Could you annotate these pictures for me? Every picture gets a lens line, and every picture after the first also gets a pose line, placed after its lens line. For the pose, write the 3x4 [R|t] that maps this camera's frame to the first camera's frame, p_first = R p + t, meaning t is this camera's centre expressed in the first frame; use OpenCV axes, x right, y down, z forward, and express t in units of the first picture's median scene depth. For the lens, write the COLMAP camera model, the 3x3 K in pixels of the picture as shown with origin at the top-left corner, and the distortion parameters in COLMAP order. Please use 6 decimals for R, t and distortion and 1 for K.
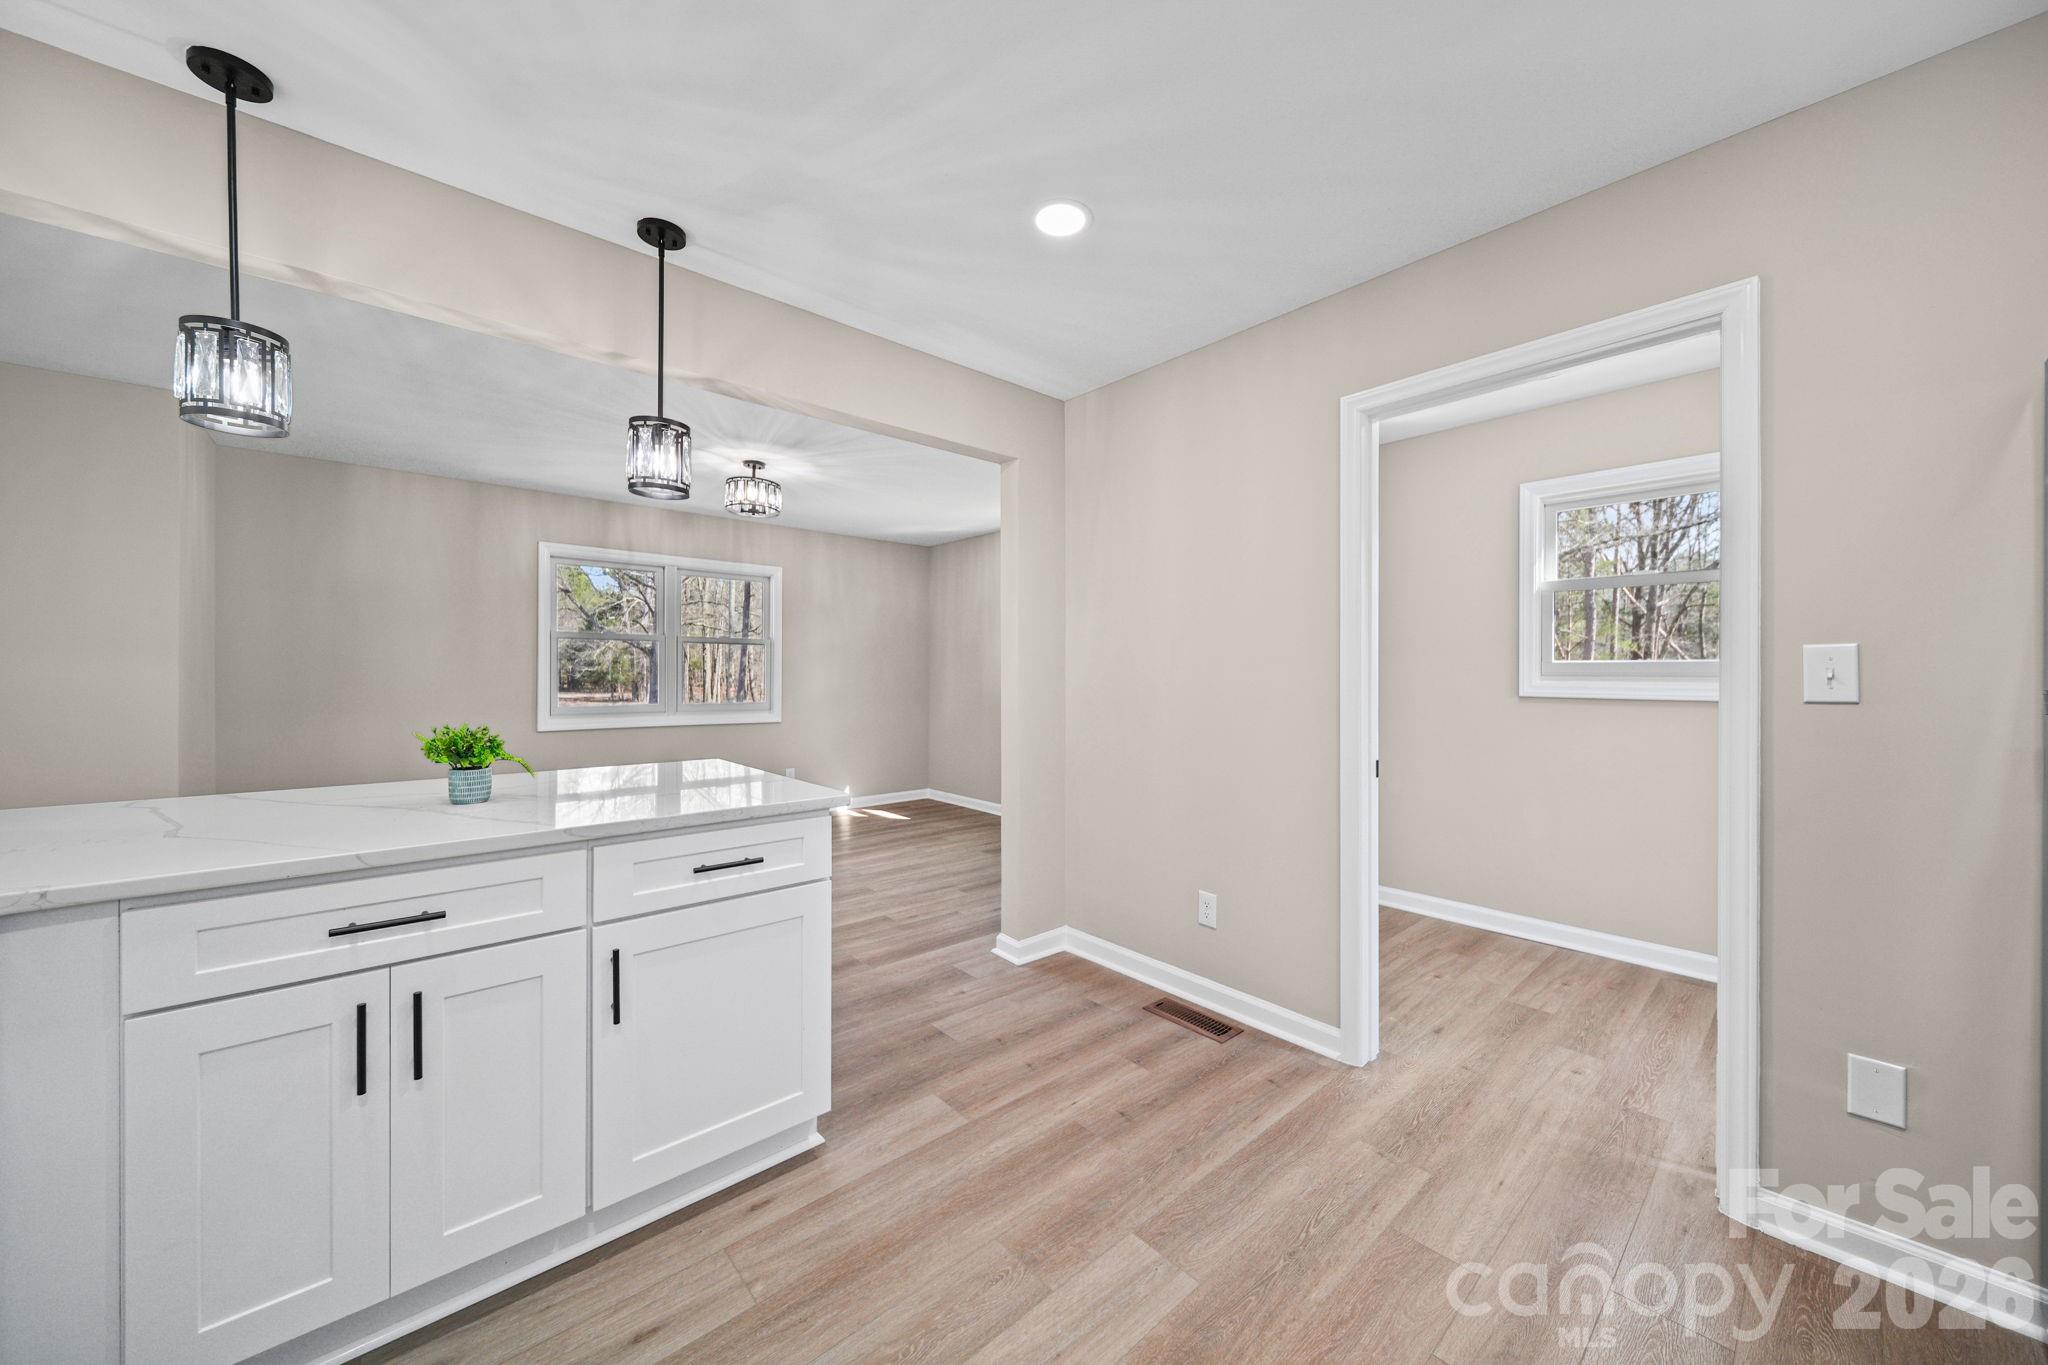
lens RADIAL K [[729.9, 0, 1029.5], [0, 729.9, 686.0], [0, 0, 1]] dist [-0.000879, -0.001232]
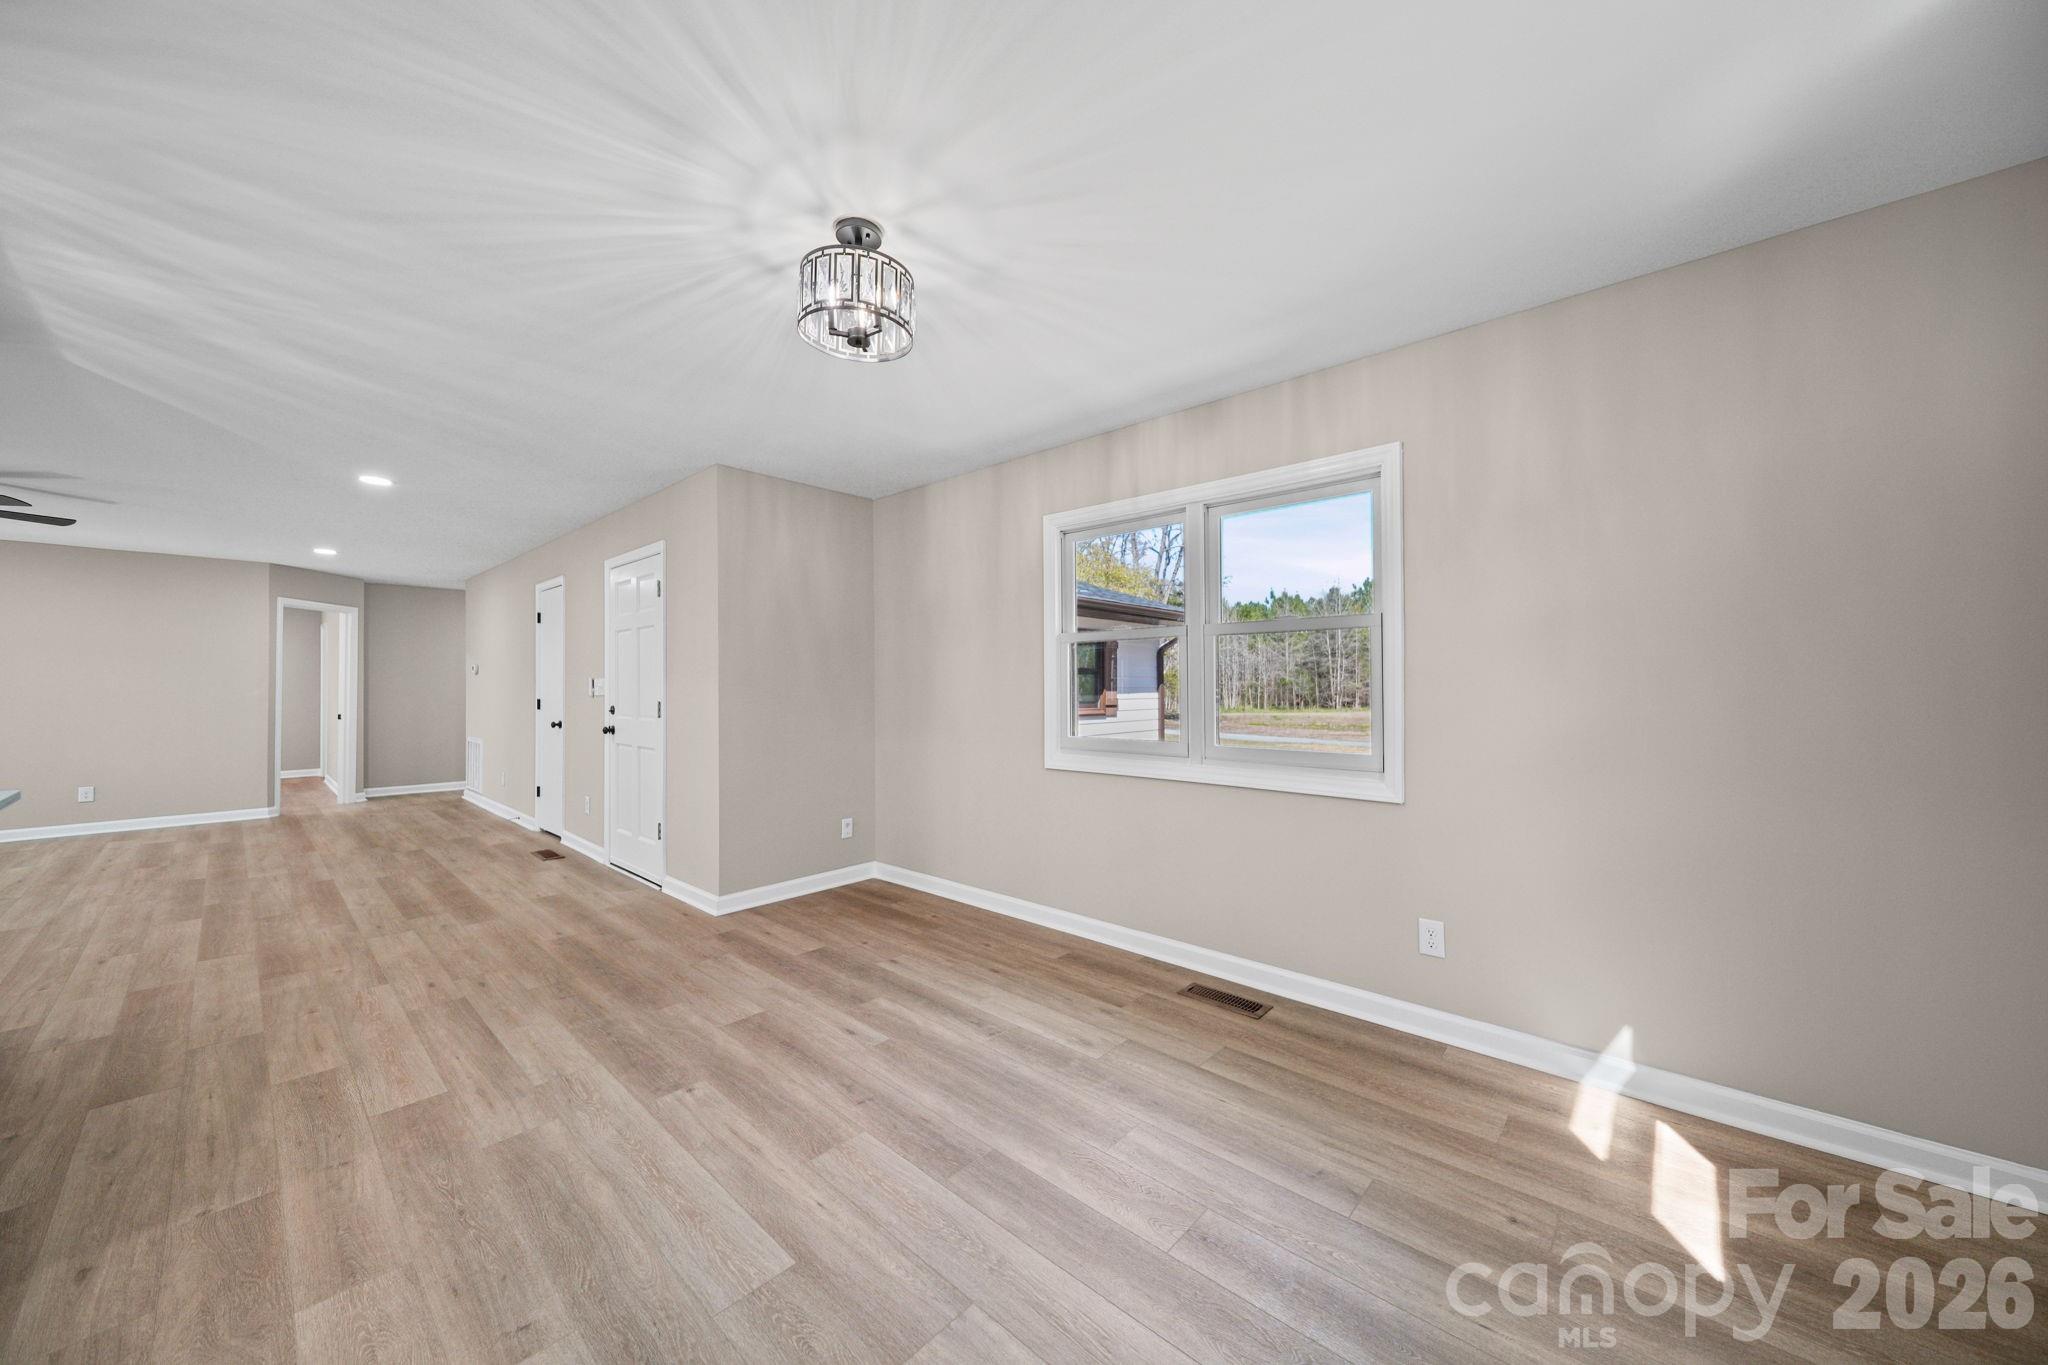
lens RADIAL K [[729.9, 0, 1023.7], [0, 729.9, 686.8], [0, 0, 1]] dist [-0.000879, -0.001232]
pose [[0.109569, -0.008703, -0.993941, 0.205479], [-0.014321, 0.999844, -0.010334, -0.040303], [0.993876, 0.015367, 0.109427, 2.524093]]
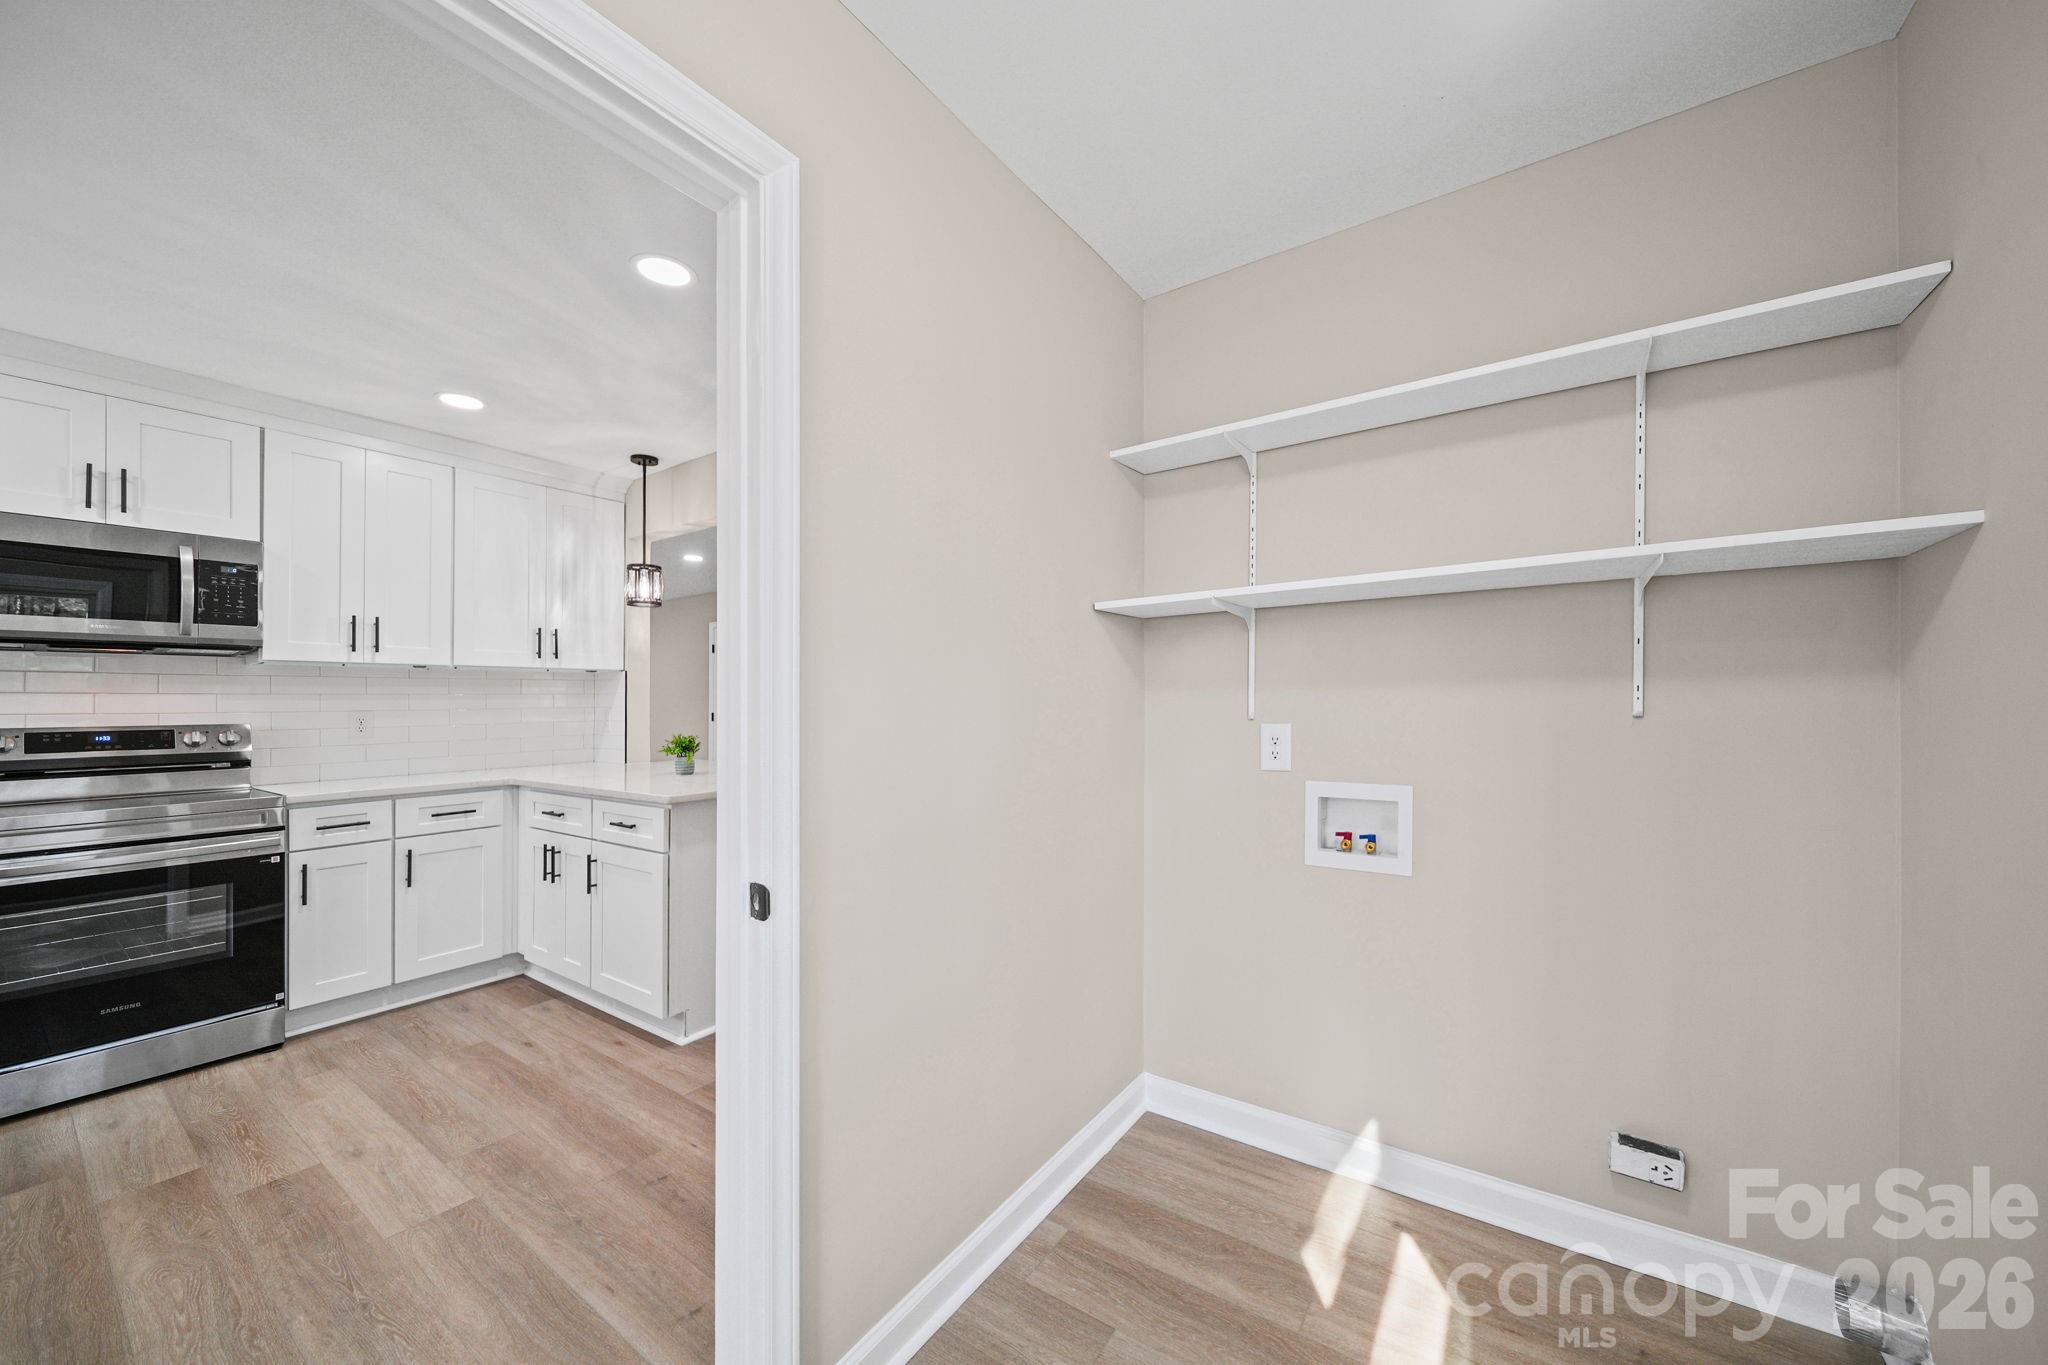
lens RADIAL K [[729.9, 0, 1032.2], [0, 729.9, 703.2], [0, 0, 1]] dist [-0.000879, -0.001232]
pose [[0.239223, -0.007970, -0.970932, 1.338952], [-0.001980, 0.999960, -0.008696, -0.014161], [0.970963, 0.004003, 0.239197, 1.436635]]
